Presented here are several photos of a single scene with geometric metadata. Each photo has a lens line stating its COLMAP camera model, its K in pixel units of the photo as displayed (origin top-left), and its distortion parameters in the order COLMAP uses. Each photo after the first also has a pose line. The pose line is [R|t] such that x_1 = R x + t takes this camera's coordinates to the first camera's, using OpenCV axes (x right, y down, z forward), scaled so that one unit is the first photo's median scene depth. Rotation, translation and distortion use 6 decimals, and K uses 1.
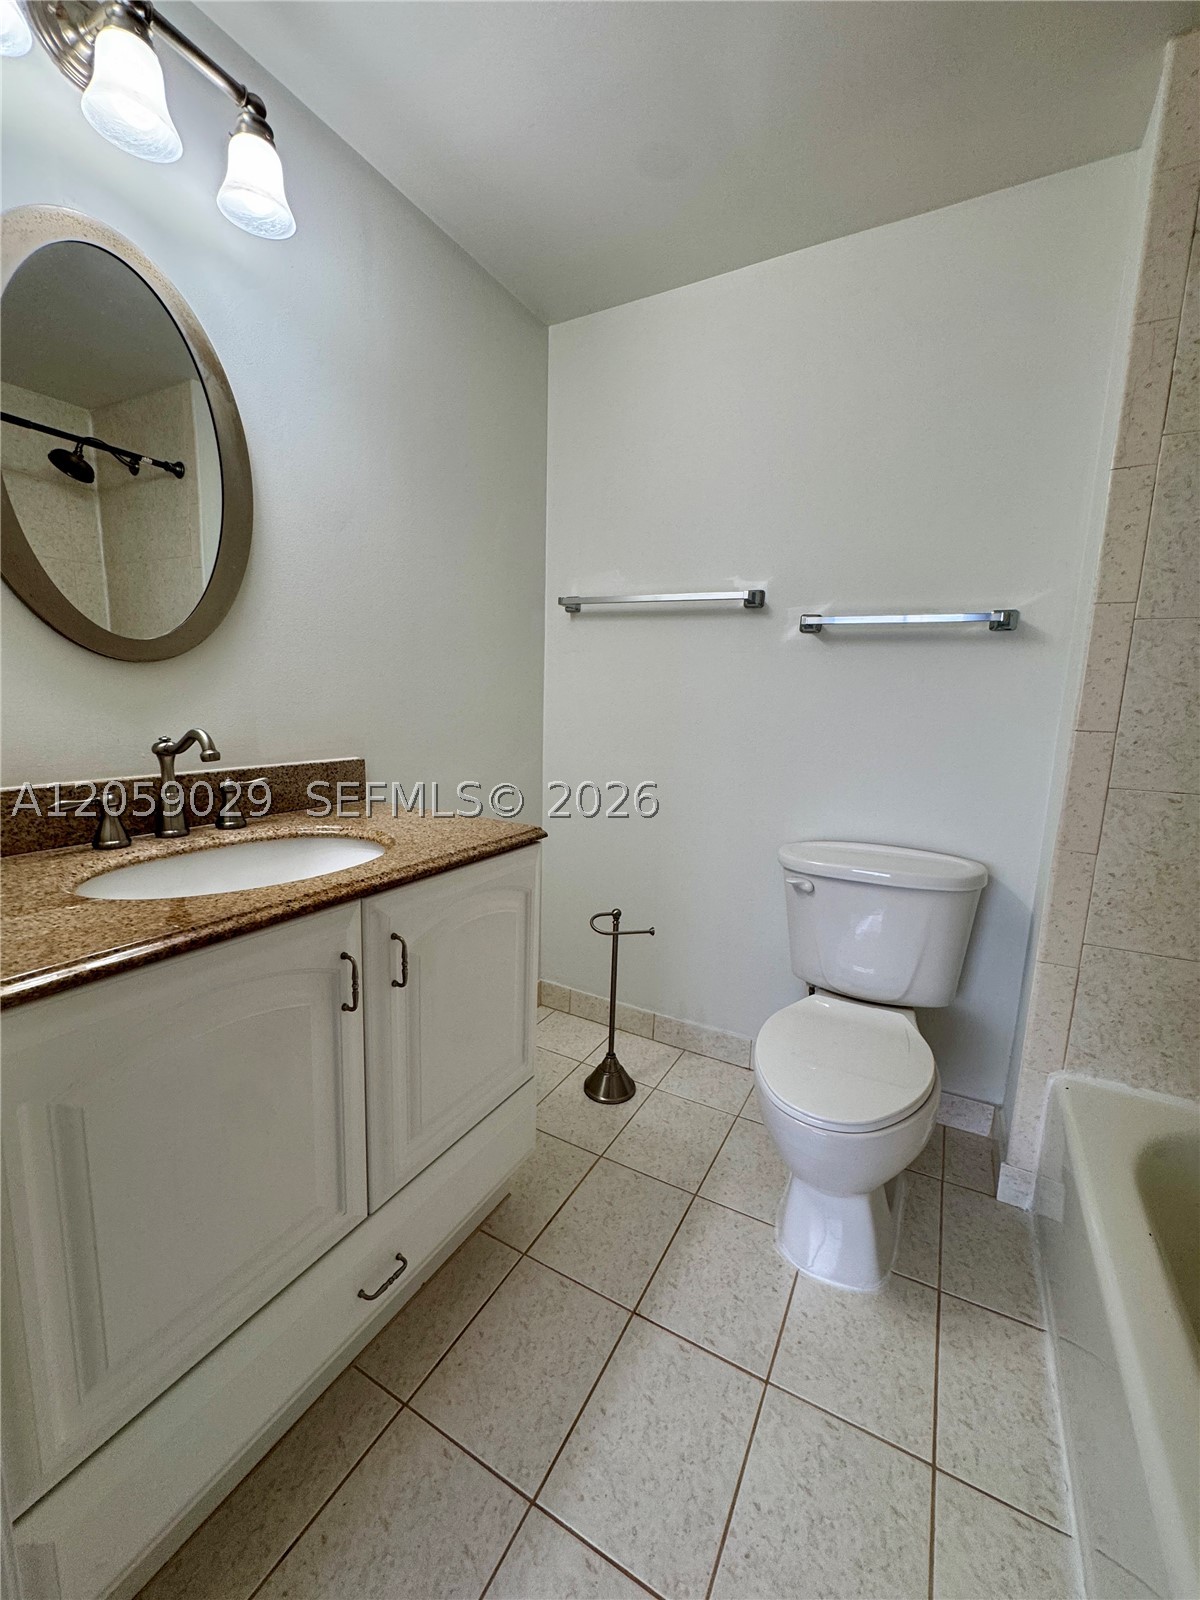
lens RADIAL K [[636.6, 0, 598.4], [0, 636.6, 796.7], [0, 0, 1]] dist [-0.002670, 0.000419]
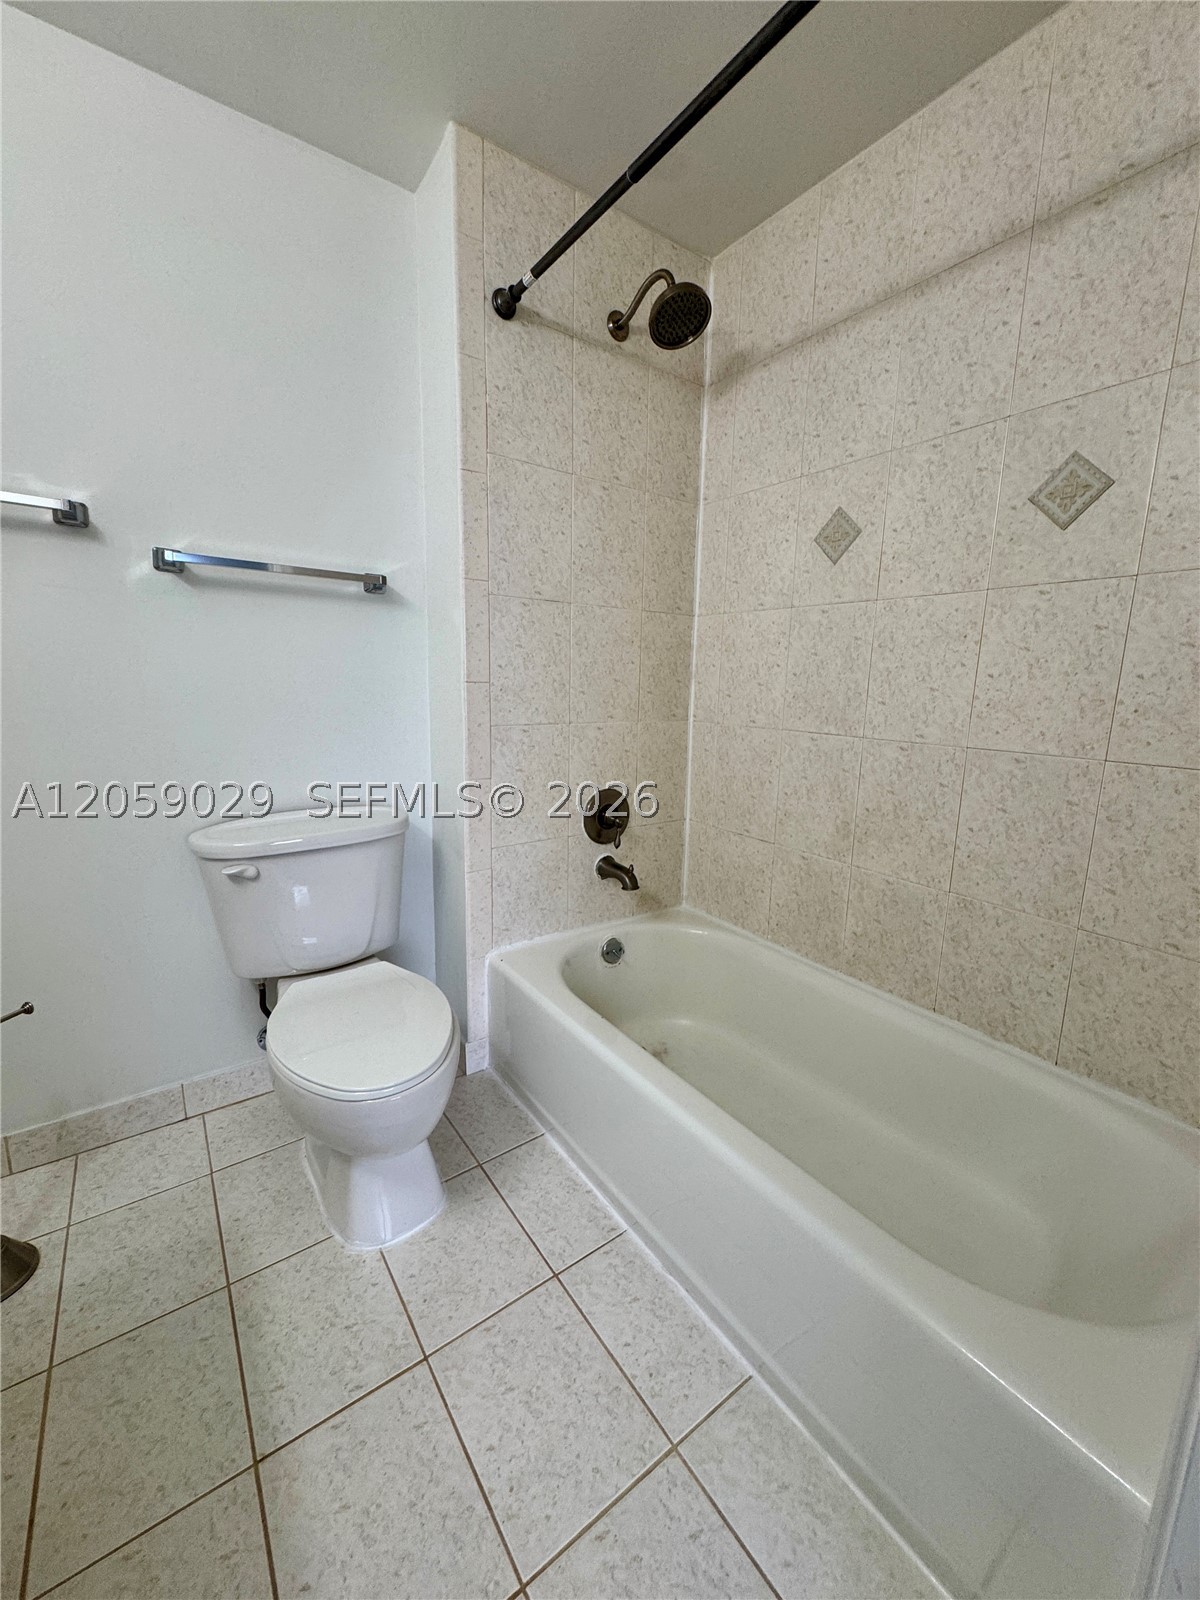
lens RADIAL K [[636.6, 0, 598.4], [0, 636.6, 796.7], [0, 0, 1]] dist [-0.002670, 0.000419]
pose [[0.431825, -0.178554, 0.884107, -0.238452], [0.134278, 0.982013, 0.132741, -0.012513], [-0.891906, 0.061395, 0.448034, 0.200236]]
